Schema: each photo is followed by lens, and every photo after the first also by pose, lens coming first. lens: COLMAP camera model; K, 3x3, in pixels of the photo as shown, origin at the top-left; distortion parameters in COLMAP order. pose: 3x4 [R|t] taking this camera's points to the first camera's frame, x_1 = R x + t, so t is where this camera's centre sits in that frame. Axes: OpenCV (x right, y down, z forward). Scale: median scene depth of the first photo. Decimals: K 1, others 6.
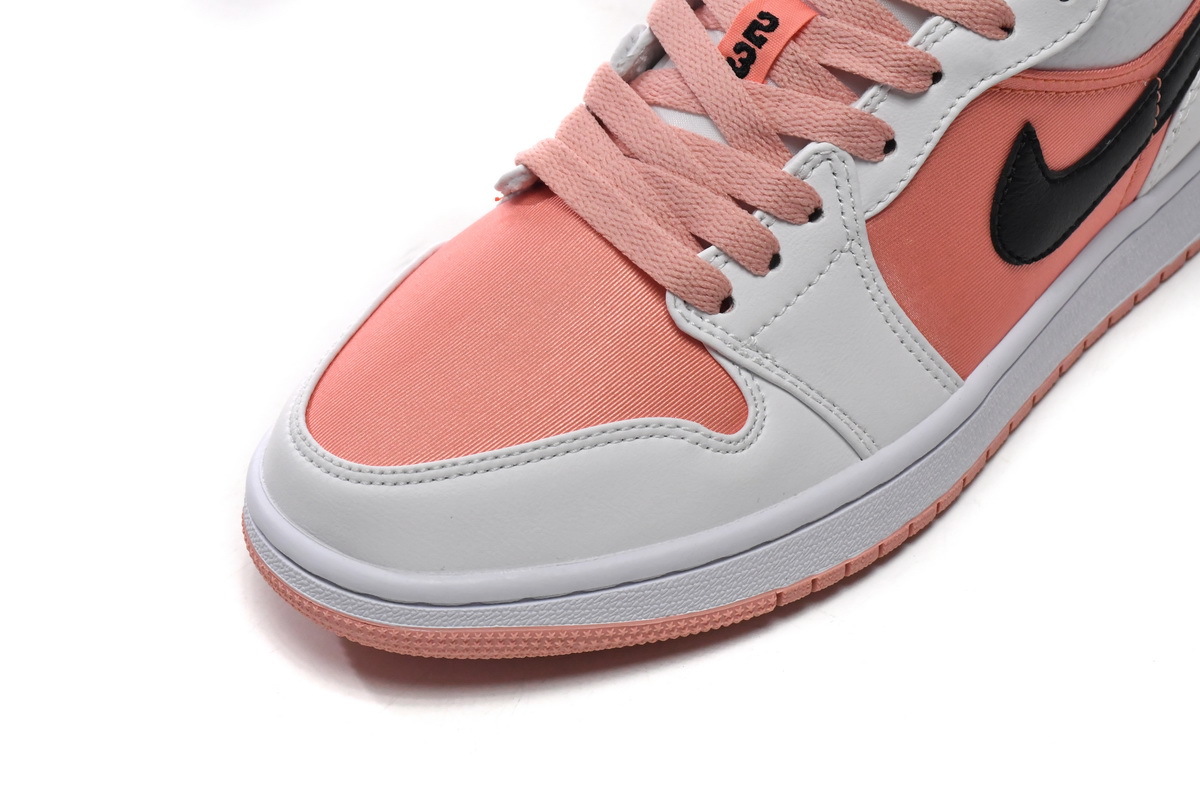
lens RADIAL K [[3667.8, 0, 599.5], [0, 3667.8, 475.8], [0, 0, 1]] dist [-0.004990, 0.241604]
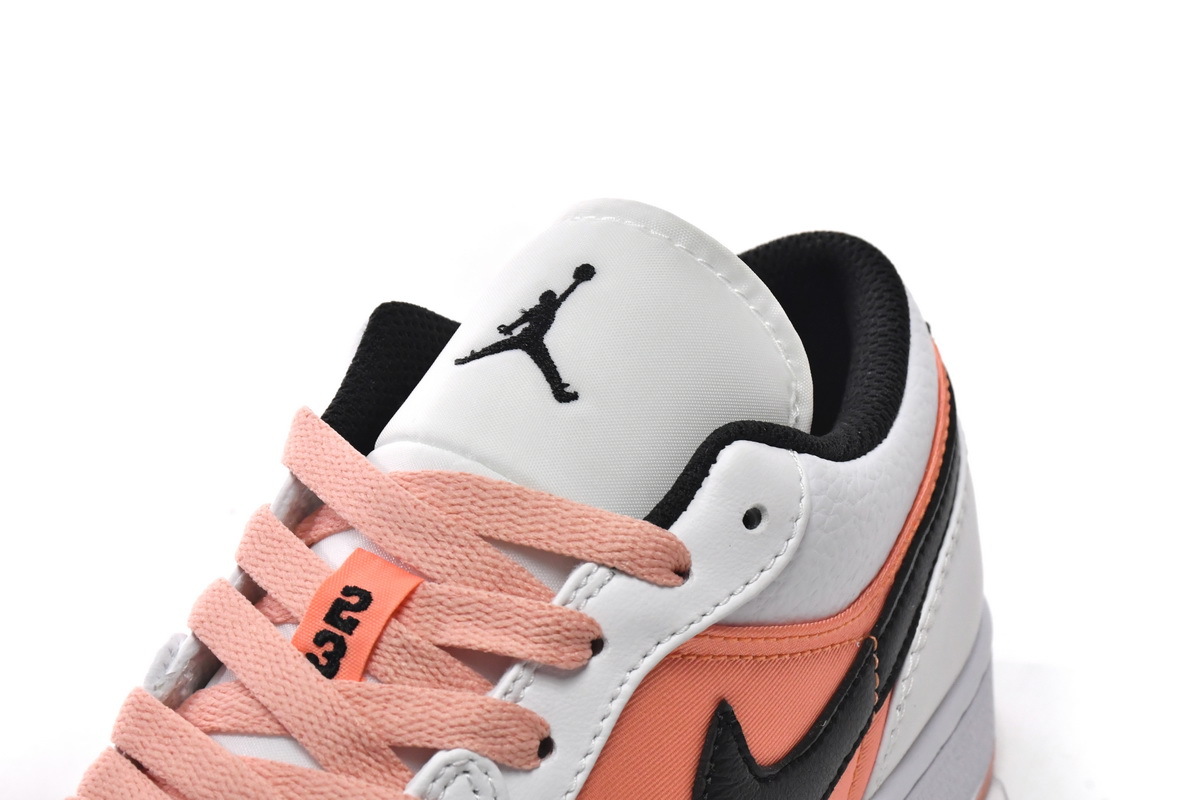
lens RADIAL K [[3521.1, 0, 600.0], [0, 3521.1, 400.0], [0, 0, 1]] dist [-0.070658, -0.013771]
pose [[0.982428, -0.097482, 0.159161, -0.013832], [0.135614, 0.958731, -0.249886, 0.019125], [-0.128233, 0.267079, 0.955105, 0.319153]]
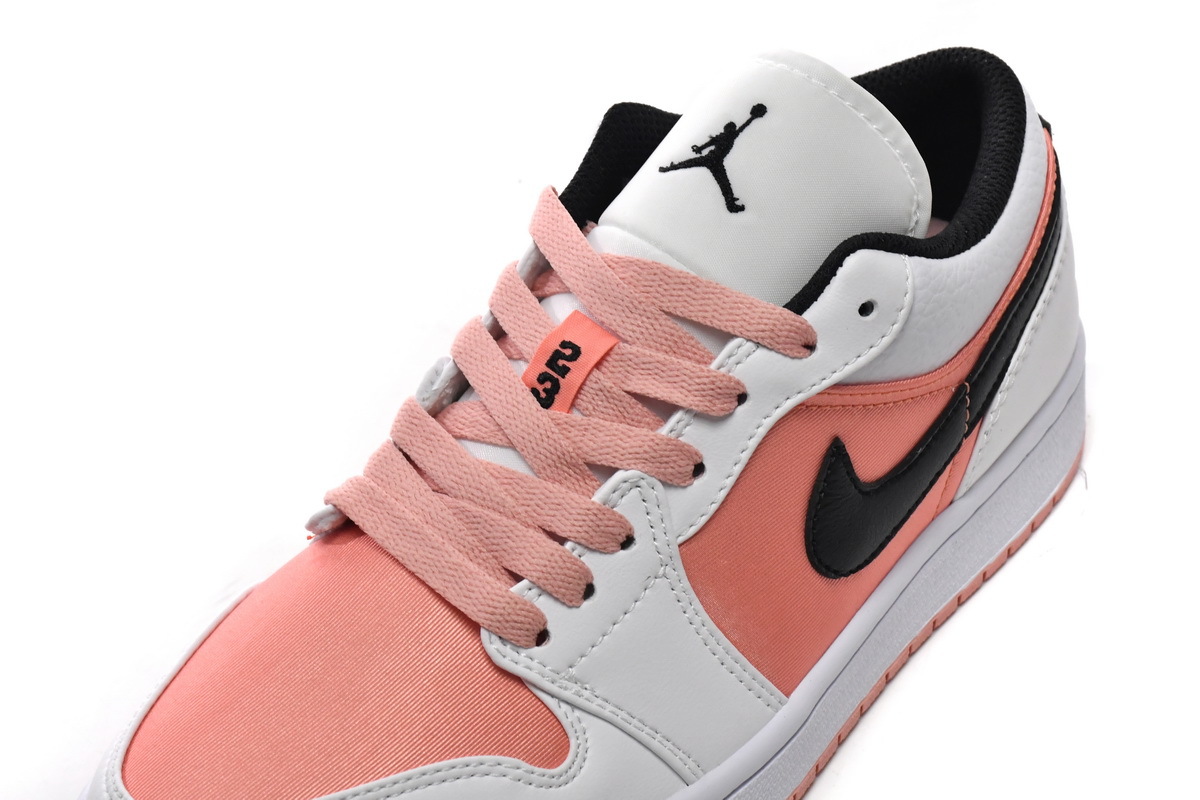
lens RADIAL K [[3667.8, 0, 599.5], [0, 3667.8, 475.8], [0, 0, 1]] dist [-0.004990, 0.241604]
pose [[0.998258, -0.049305, 0.032395, 0.019957], [0.051205, 0.996842, -0.060690, -0.029133], [-0.029300, 0.062243, 0.997631, 0.007736]]
